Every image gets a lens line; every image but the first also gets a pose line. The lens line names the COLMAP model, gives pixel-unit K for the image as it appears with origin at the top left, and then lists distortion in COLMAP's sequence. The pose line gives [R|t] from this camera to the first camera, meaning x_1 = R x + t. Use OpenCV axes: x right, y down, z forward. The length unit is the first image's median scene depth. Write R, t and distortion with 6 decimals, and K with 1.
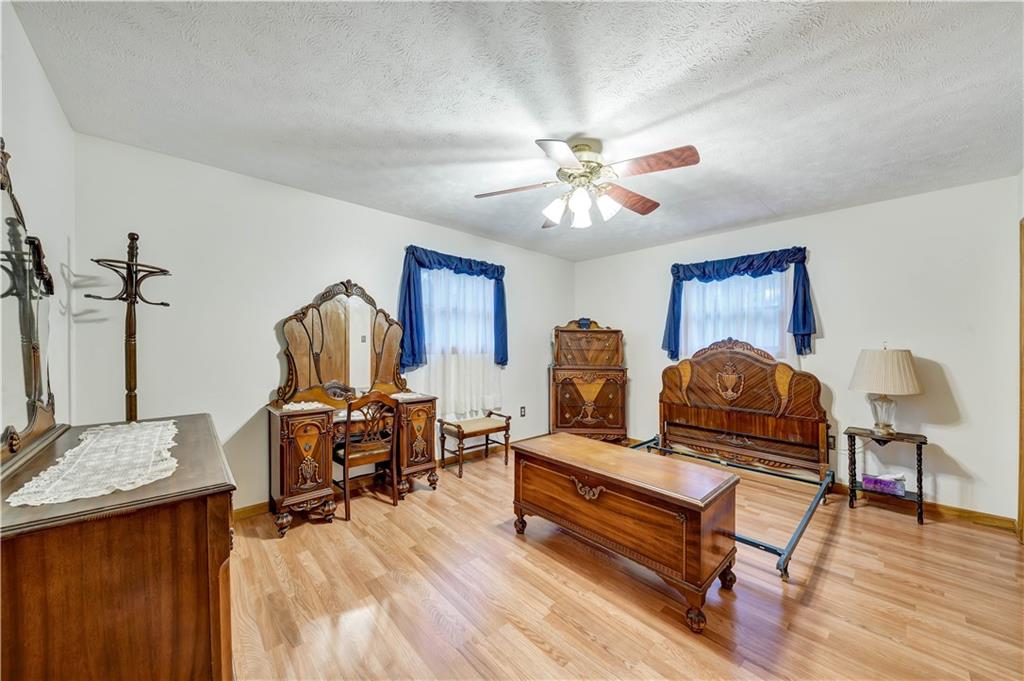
lens RADIAL K [[360.7, 0, 511.2], [0, 360.7, 342.5], [0, 0, 1]] dist [0.004687, -0.002103]
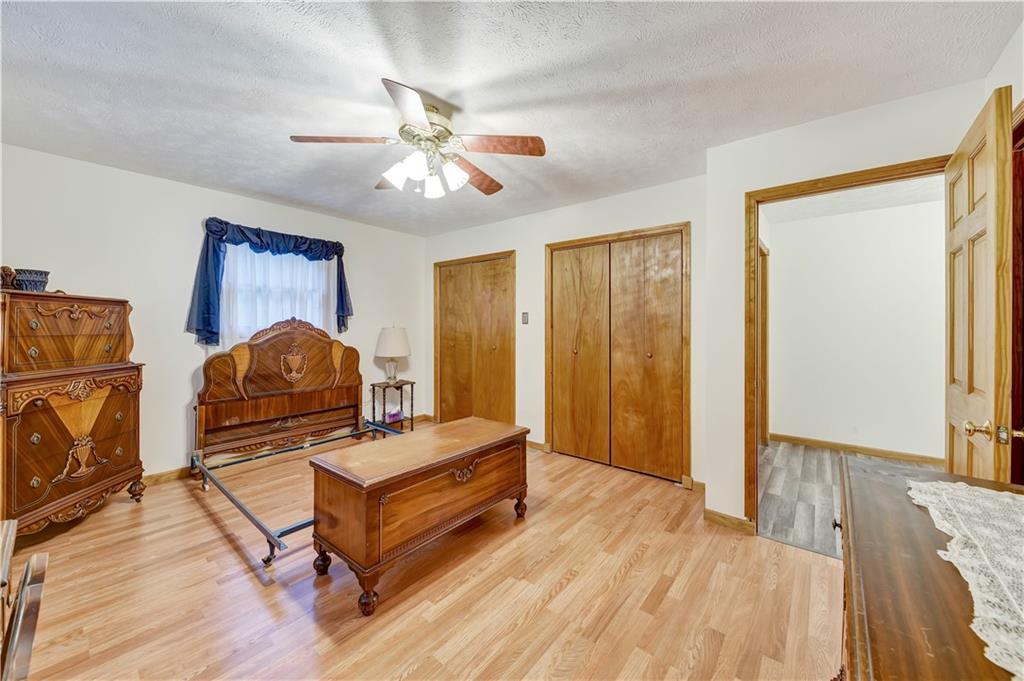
lens RADIAL K [[360.7, 0, 516.8], [0, 360.7, 325.3], [0, 0, 1]] dist [0.004687, -0.002103]
pose [[-0.126634, -0.004871, 0.991937, -0.403703], [-0.008808, 0.999954, 0.003786, -0.001598], [-0.991910, -0.008258, -0.126672, 0.500570]]
